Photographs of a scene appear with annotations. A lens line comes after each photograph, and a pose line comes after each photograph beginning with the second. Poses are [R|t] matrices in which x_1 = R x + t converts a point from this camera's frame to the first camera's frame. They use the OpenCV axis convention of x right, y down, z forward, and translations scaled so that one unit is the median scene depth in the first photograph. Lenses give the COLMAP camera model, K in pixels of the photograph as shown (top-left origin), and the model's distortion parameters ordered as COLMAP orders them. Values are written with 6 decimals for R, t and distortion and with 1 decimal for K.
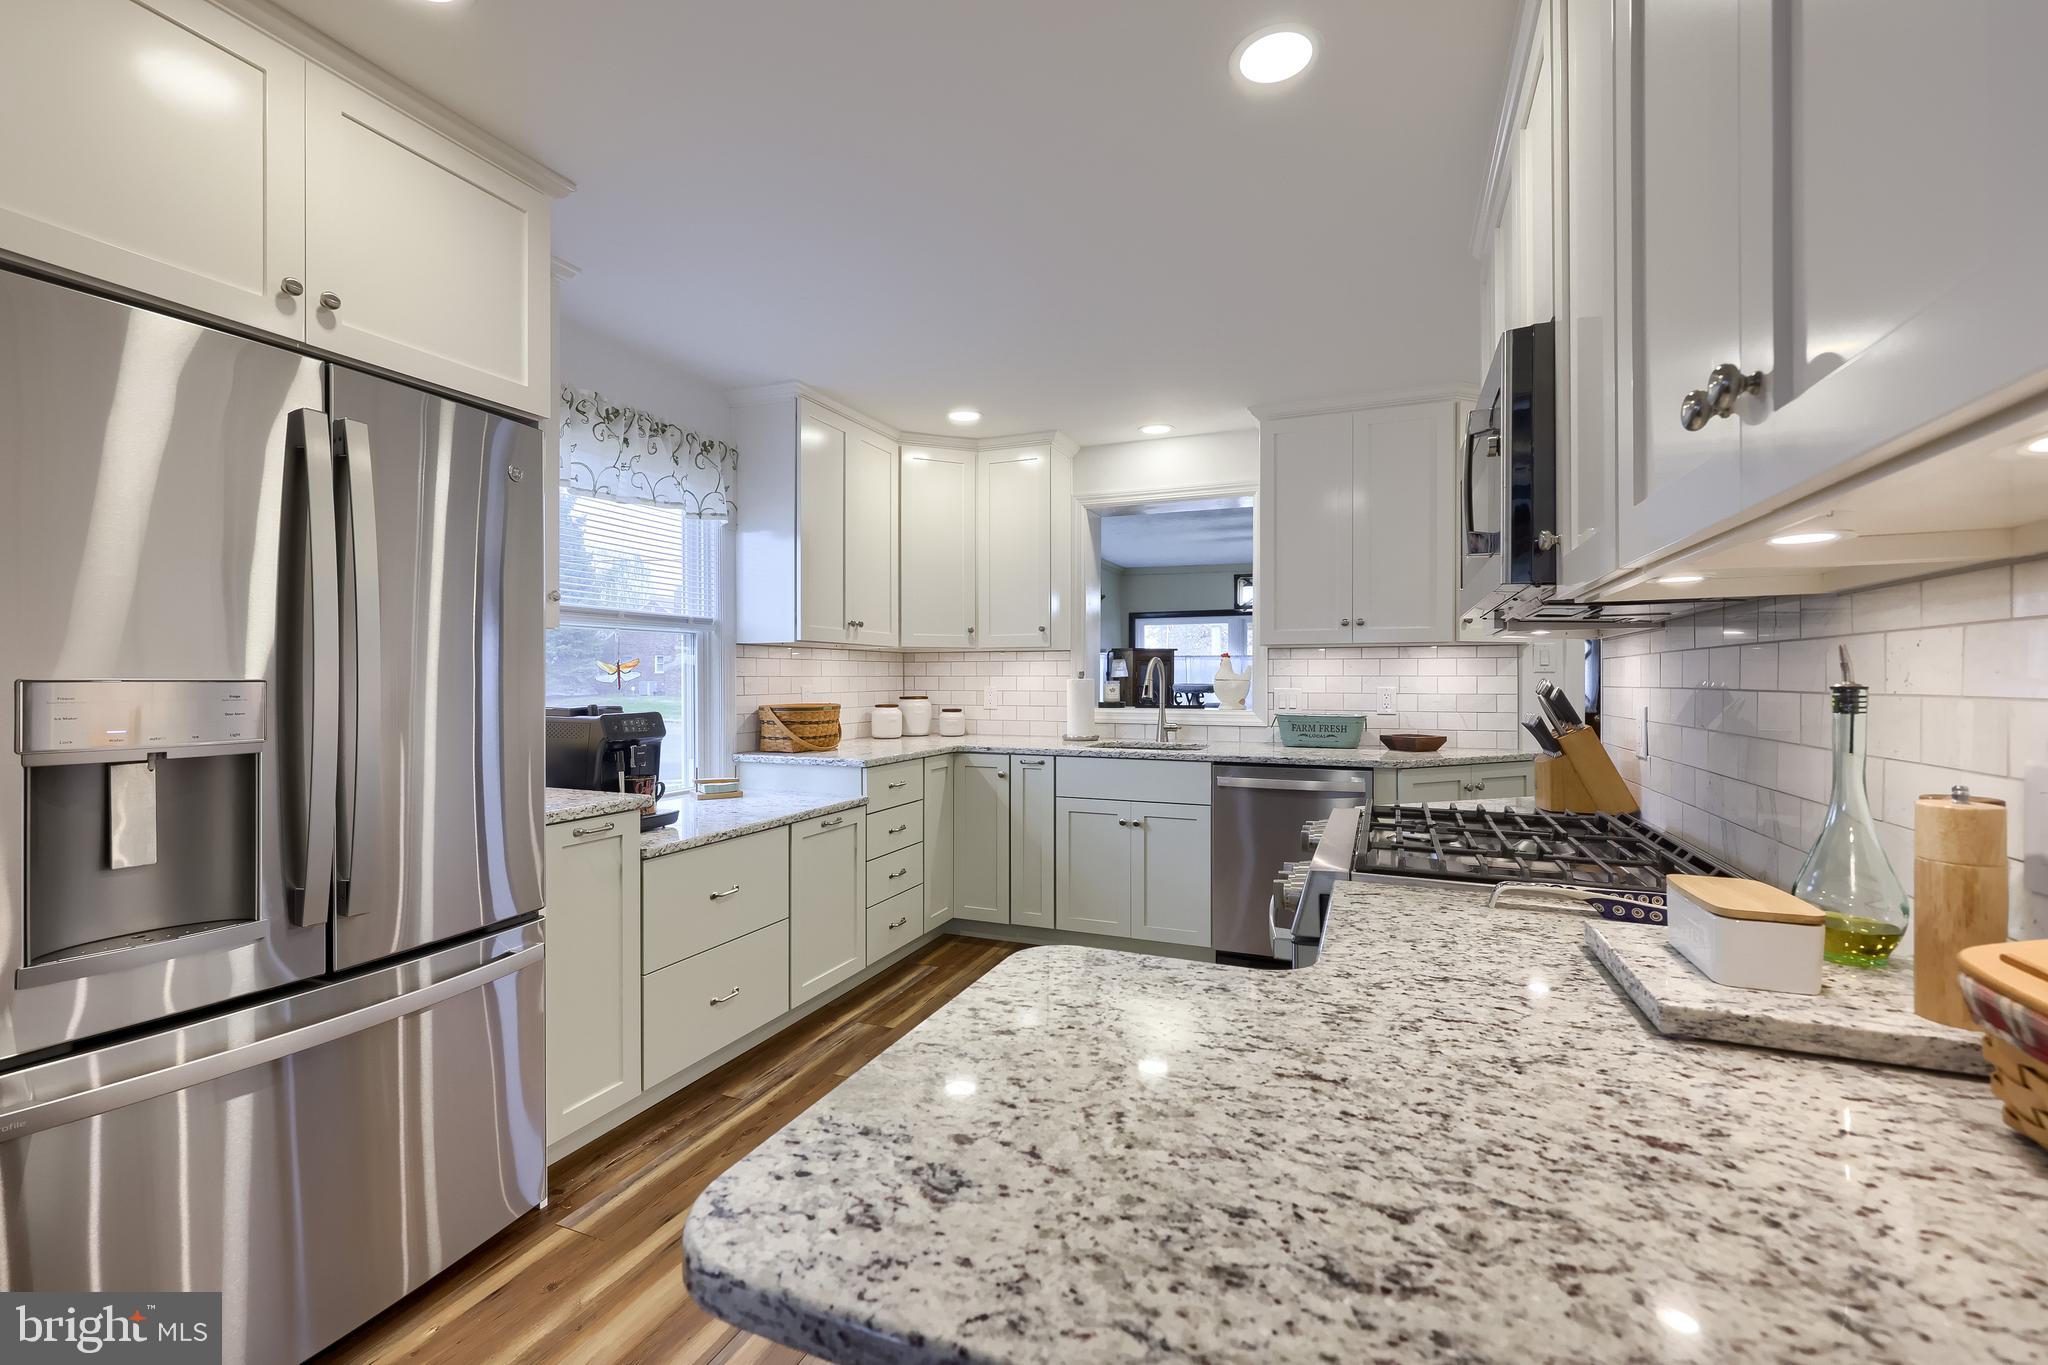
lens RADIAL K [[831.1, 0, 1024.5], [0, 831.1, 679.2], [0, 0, 1]] dist [-0.001909, 0.000001]
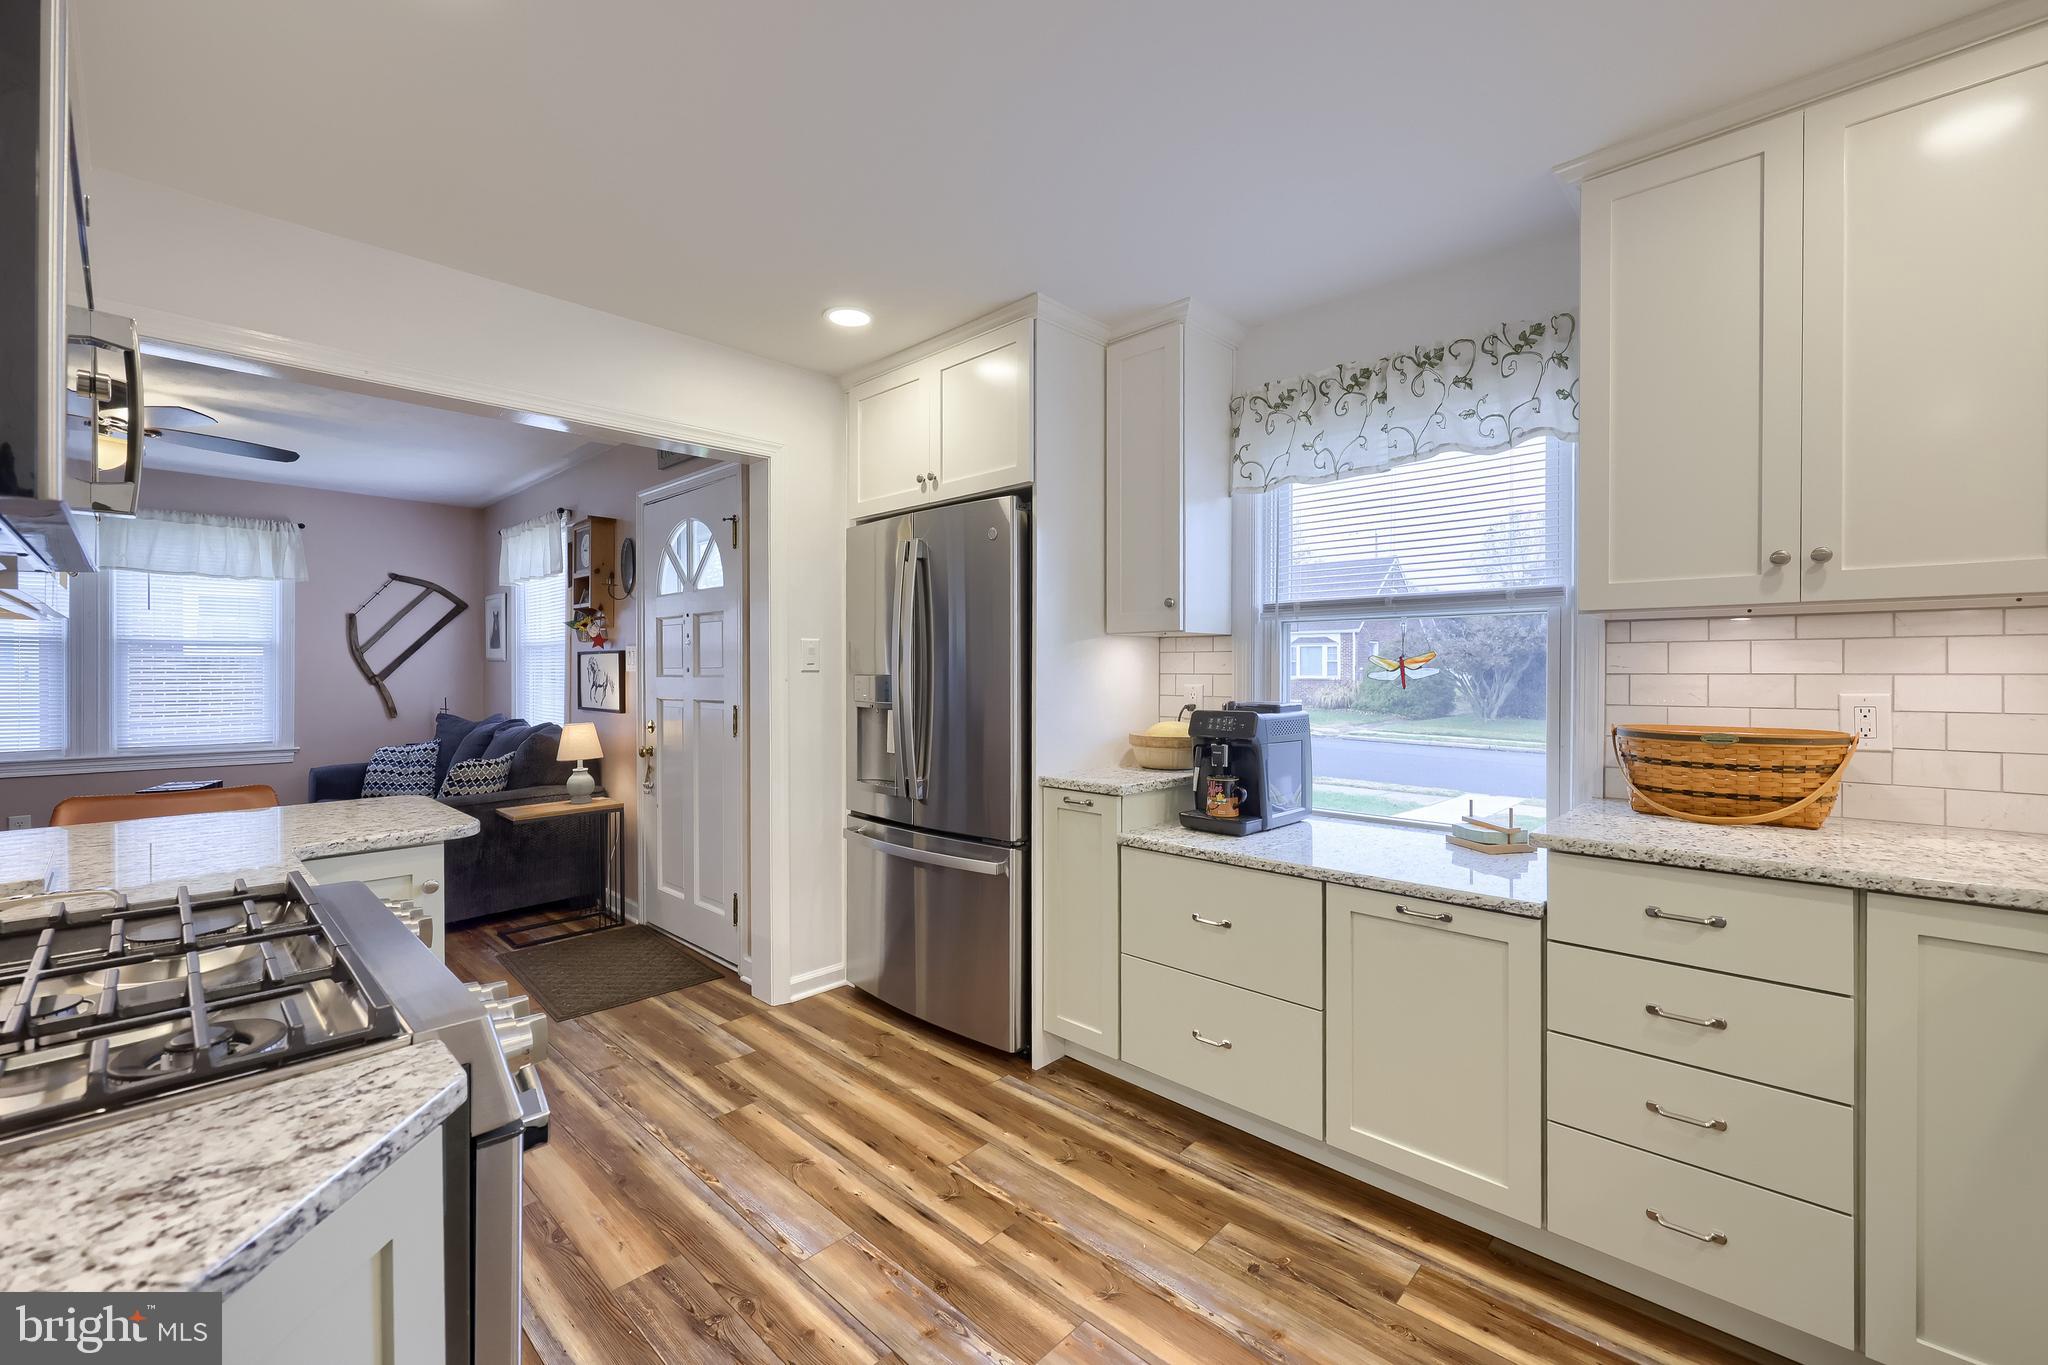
lens RADIAL K [[831.1, 0, 1023.2], [0, 831.1, 672.4], [0, 0, 1]] dist [-0.001909, 0.000001]
pose [[-0.345380, 0.004084, -0.938454, 0.453000], [-0.001093, 0.999988, 0.004754, -0.008119], [0.938462, 0.002667, -0.345371, 0.955598]]
